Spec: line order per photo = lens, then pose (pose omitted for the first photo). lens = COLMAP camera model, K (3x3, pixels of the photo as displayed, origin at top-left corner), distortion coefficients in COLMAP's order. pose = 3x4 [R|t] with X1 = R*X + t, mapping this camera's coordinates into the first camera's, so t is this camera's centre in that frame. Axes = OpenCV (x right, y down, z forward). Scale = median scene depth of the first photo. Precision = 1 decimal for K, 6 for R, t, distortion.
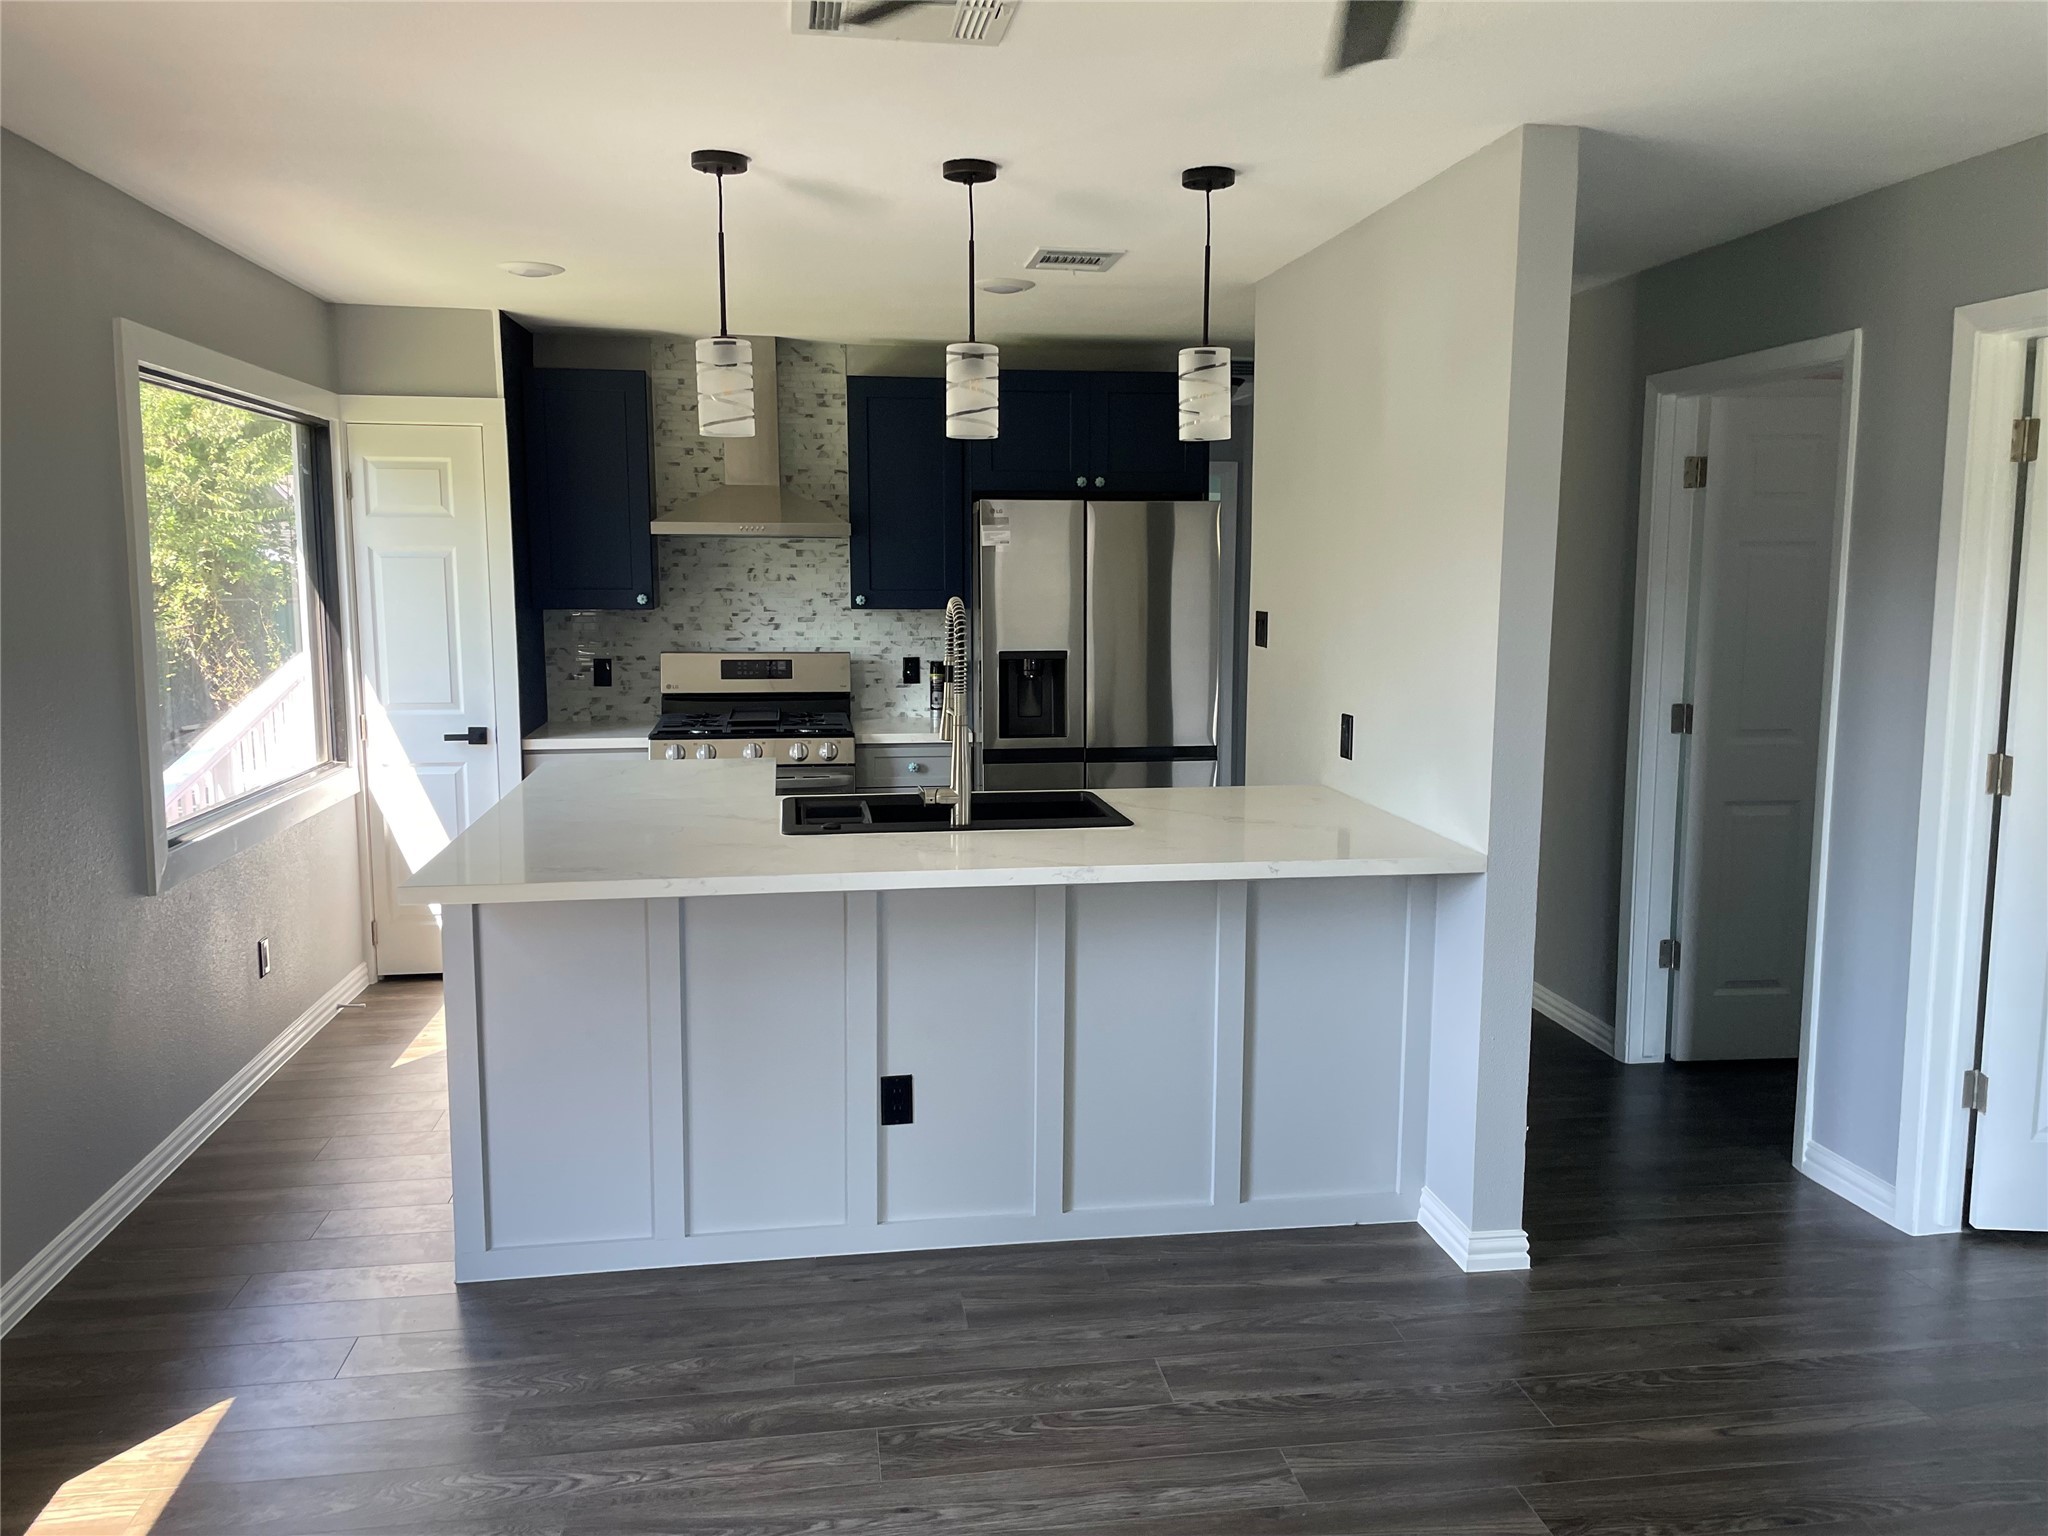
lens RADIAL K [[1577.6, 0, 1039.8], [0, 1577.6, 766.9], [0, 0, 1]] dist [0.081691, -0.093081]
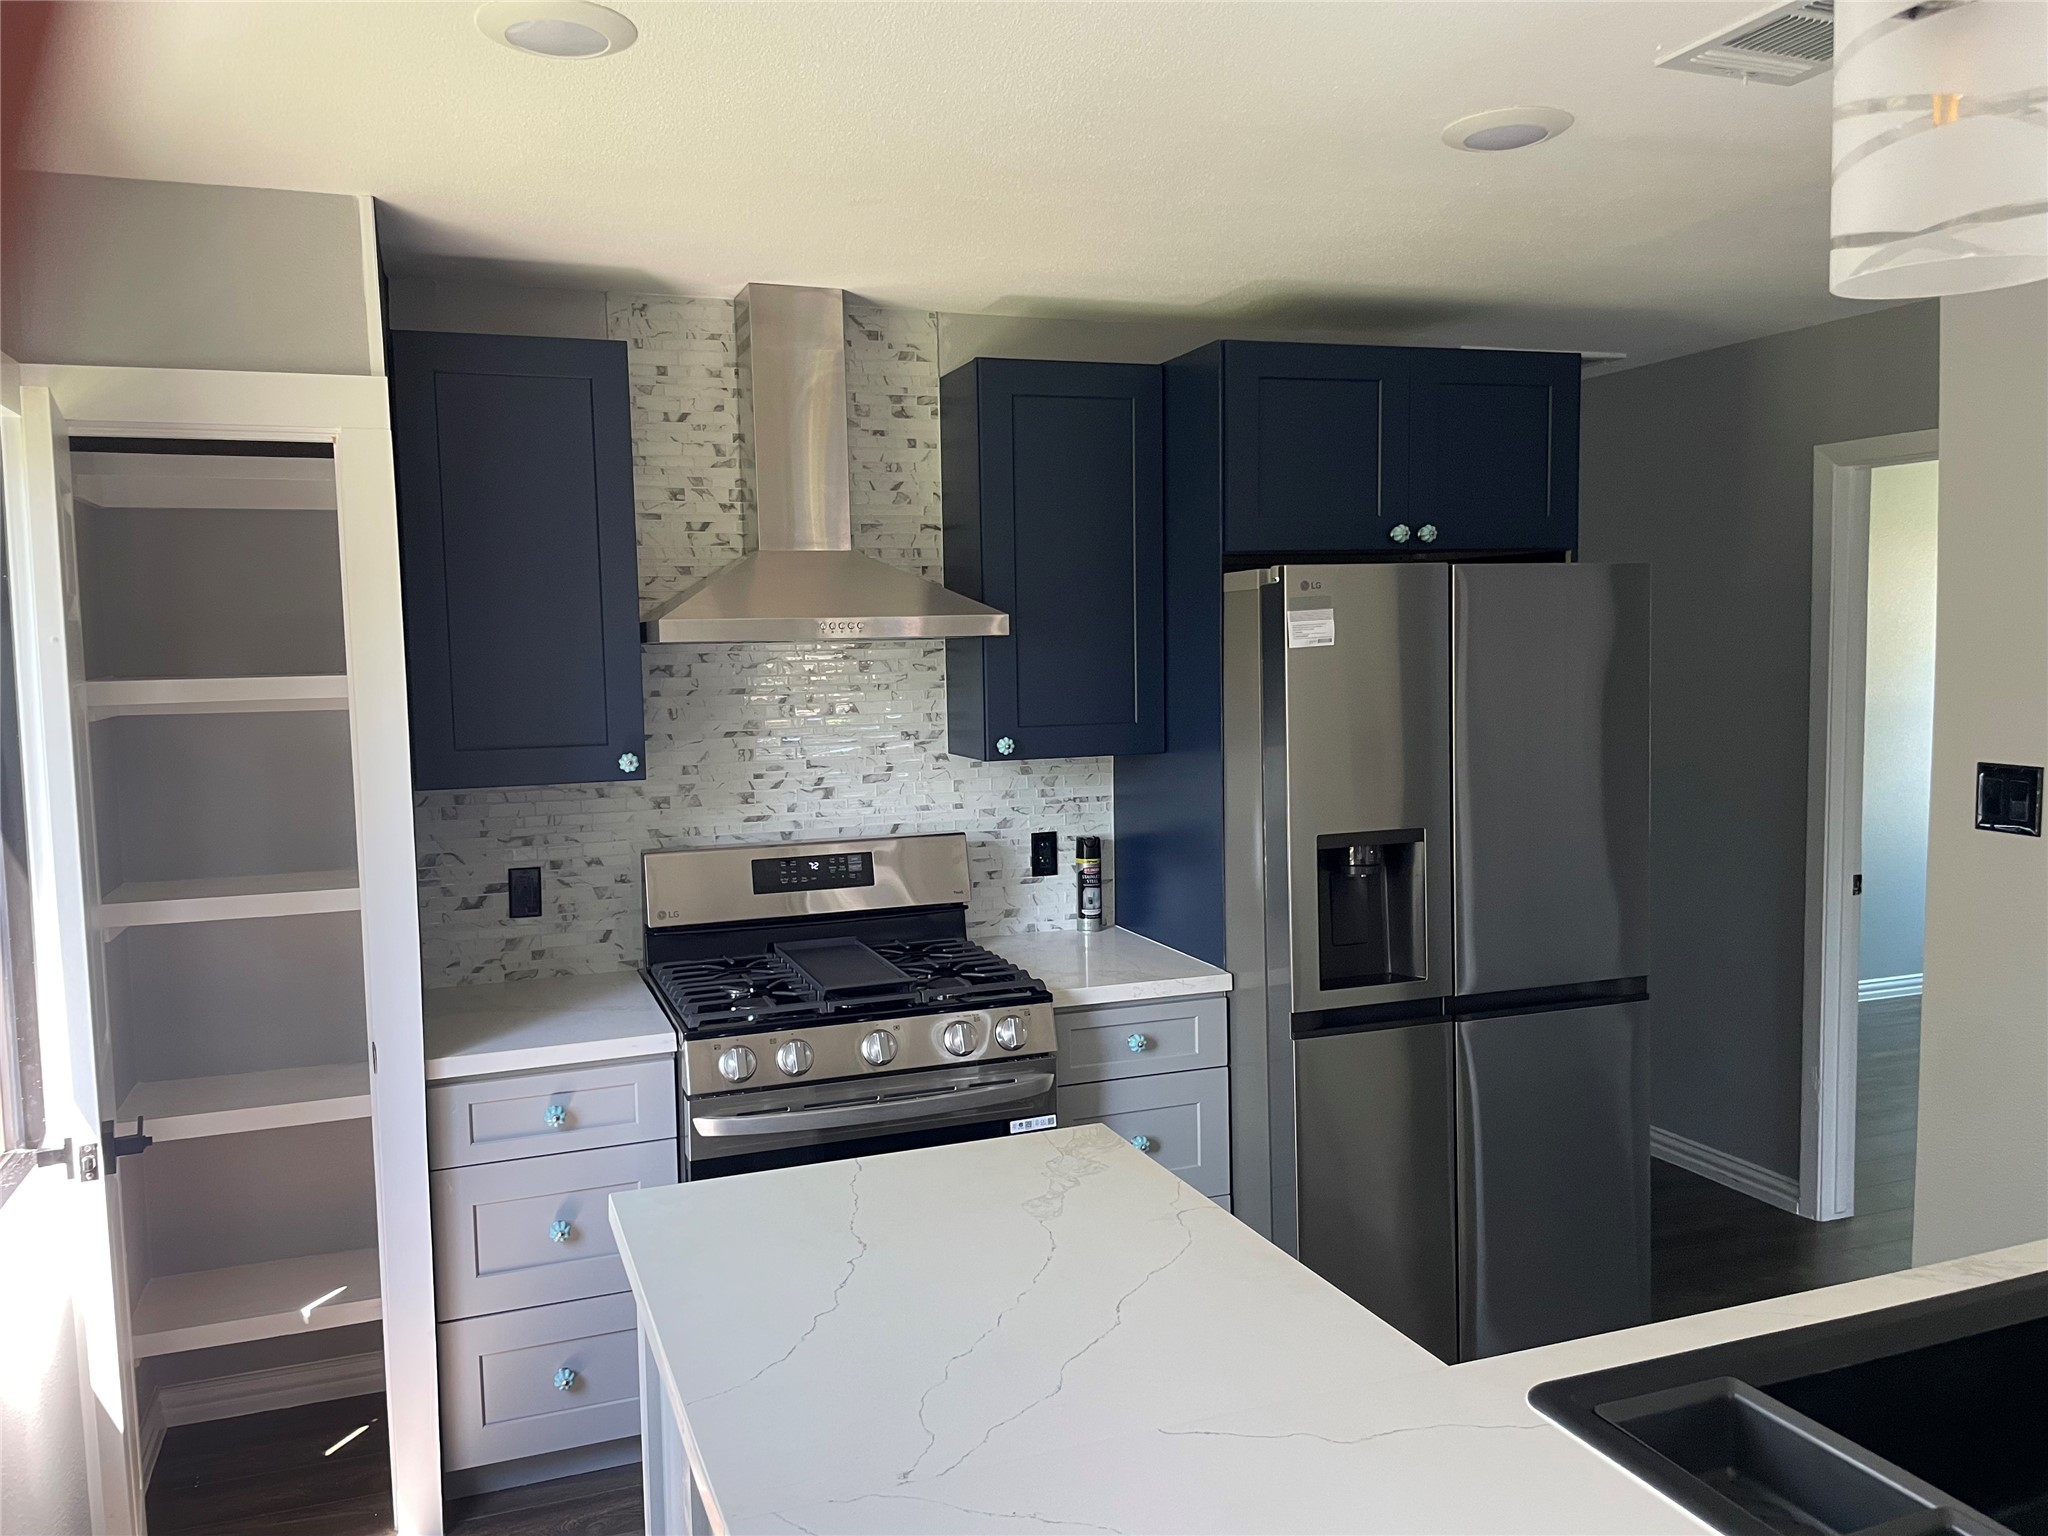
lens RADIAL K [[1577.6, 0, 1009.2], [0, 1577.6, 763.5], [0, 0, 1]] dist [0.081691, -0.093081]
pose [[0.980446, -0.038457, 0.192995, -0.214834], [0.049028, 0.997530, -0.050301, -0.067938], [-0.190584, 0.058780, 0.979910, 0.424650]]
